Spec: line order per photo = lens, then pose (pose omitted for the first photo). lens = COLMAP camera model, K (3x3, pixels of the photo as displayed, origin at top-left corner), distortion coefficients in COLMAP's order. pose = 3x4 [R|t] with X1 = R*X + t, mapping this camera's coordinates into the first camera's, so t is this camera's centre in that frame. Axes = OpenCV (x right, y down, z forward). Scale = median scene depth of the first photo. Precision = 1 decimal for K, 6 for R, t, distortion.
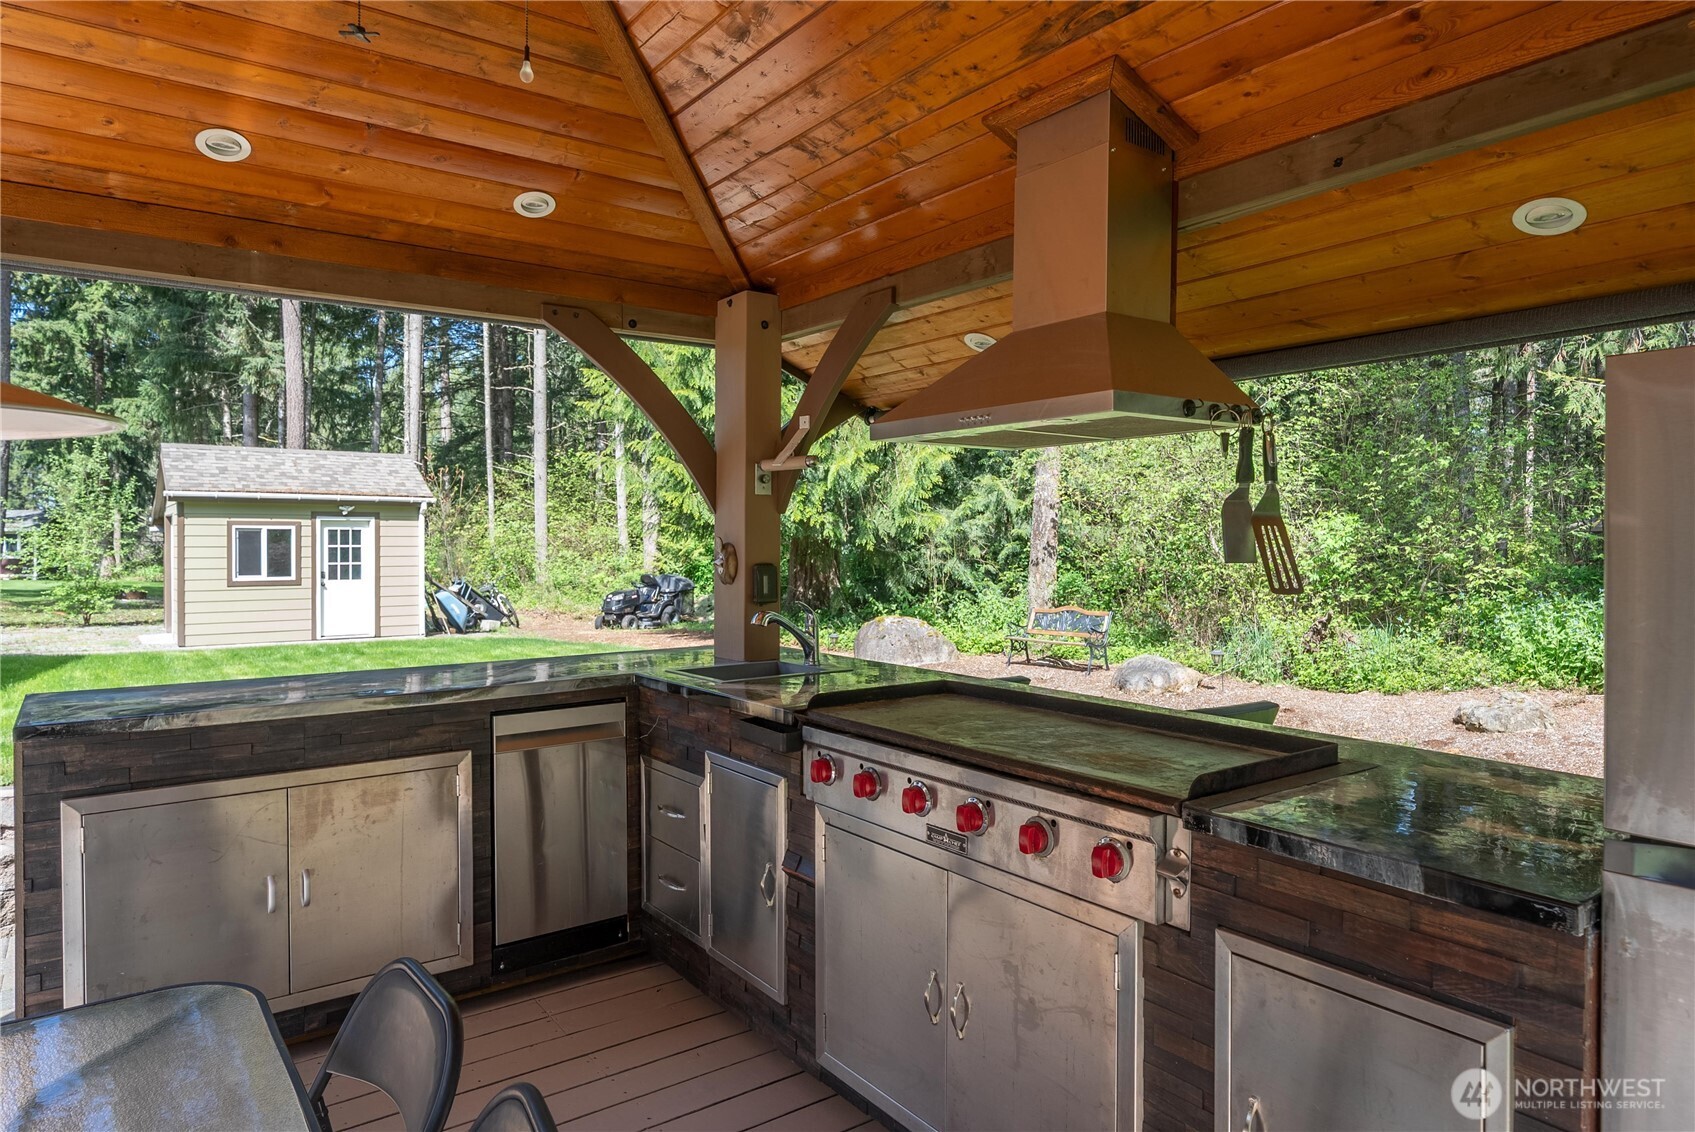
lens RADIAL K [[1036.1, 0, 847.2], [0, 1036.1, 559.1], [0, 0, 1]] dist [0.004886, 0.001349]
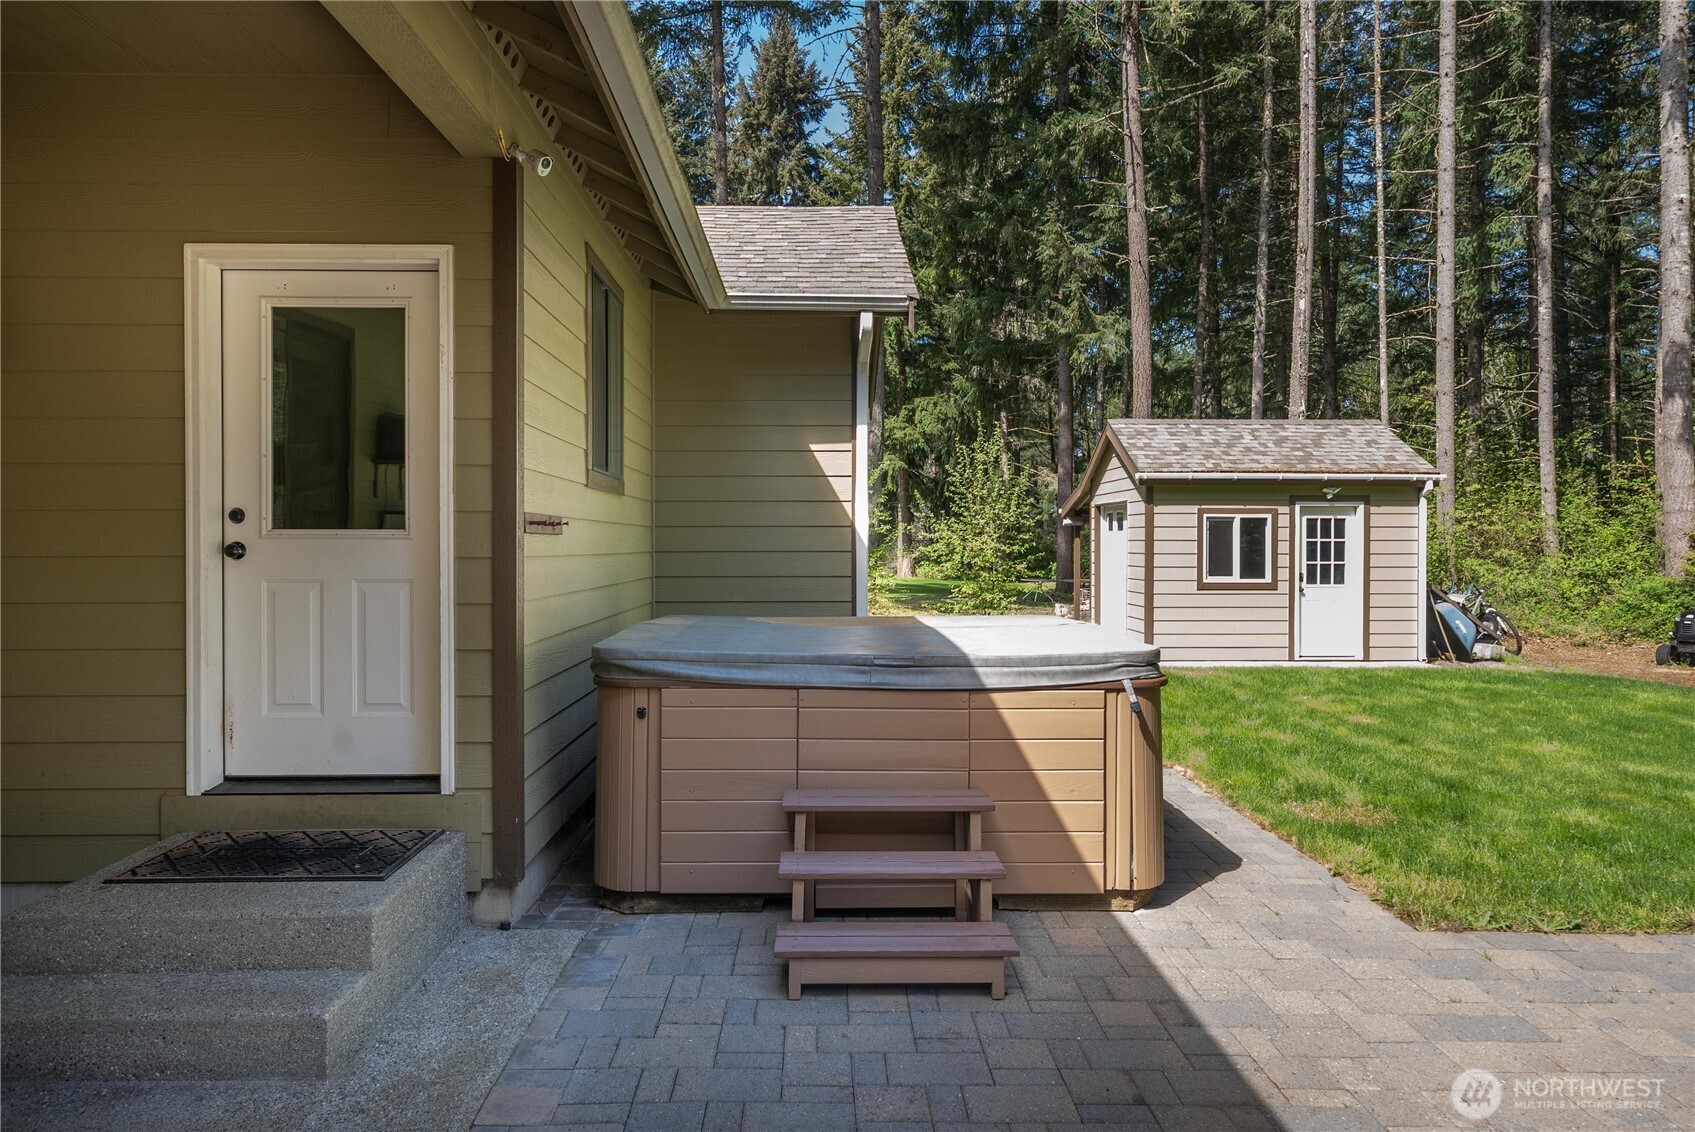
lens RADIAL K [[1157.0, 0, 845.9], [0, 1157.0, 557.9], [0, 0, 1]] dist [-0.003320, -0.000984]
pose [[0.817689, 0.009514, -0.575582, -0.284089], [-0.010918, 0.999940, 0.001019, 0.003634], [0.575557, 0.005451, 0.817743, 0.098379]]
